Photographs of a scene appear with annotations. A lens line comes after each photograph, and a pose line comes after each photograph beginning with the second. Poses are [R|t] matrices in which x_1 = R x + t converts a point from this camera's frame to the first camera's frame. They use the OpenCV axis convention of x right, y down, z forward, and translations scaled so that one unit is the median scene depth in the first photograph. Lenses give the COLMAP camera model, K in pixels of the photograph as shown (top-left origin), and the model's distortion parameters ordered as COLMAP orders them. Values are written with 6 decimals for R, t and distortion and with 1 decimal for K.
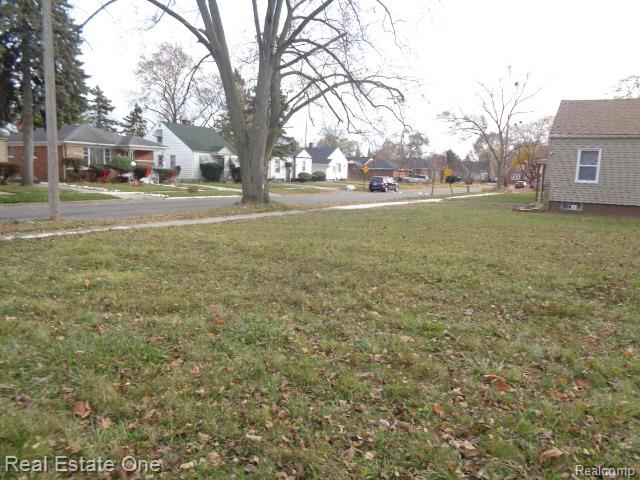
lens RADIAL K [[480.4, 0, 320.3], [0, 480.4, 236.6], [0, 0, 1]] dist [0.001626, -0.001967]
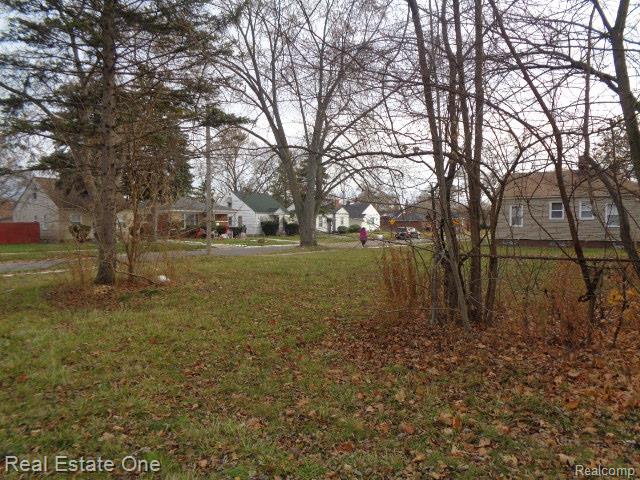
lens RADIAL K [[480.4, 0, 320.6], [0, 480.4, 239.2], [0, 0, 1]] dist [0.001626, -0.001967]
pose [[0.995705, -0.032060, -0.086854, 0.018803], [0.022806, 0.994156, -0.105515, 0.032256], [0.089730, 0.103081, 0.990617, -0.248028]]
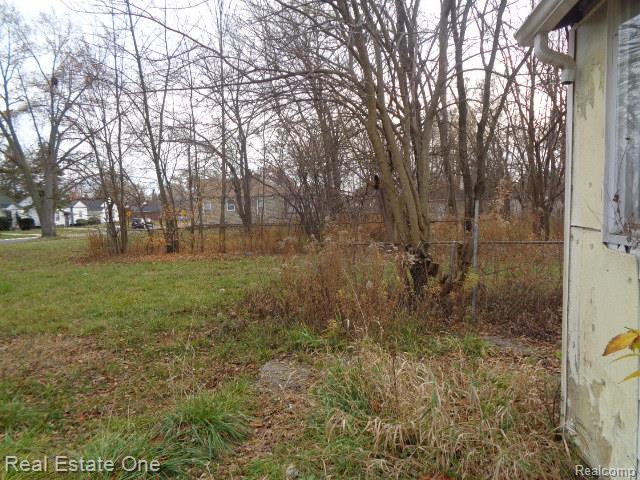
lens RADIAL K [[480.4, 0, 319.9], [0, 480.4, 240.8], [0, 0, 1]] dist [0.001626, -0.001967]
pose [[0.912393, -0.085928, 0.400195, 0.037621], [0.112006, 0.992811, -0.042189, 0.064655], [-0.393693, 0.083317, 0.915459, -0.536334]]
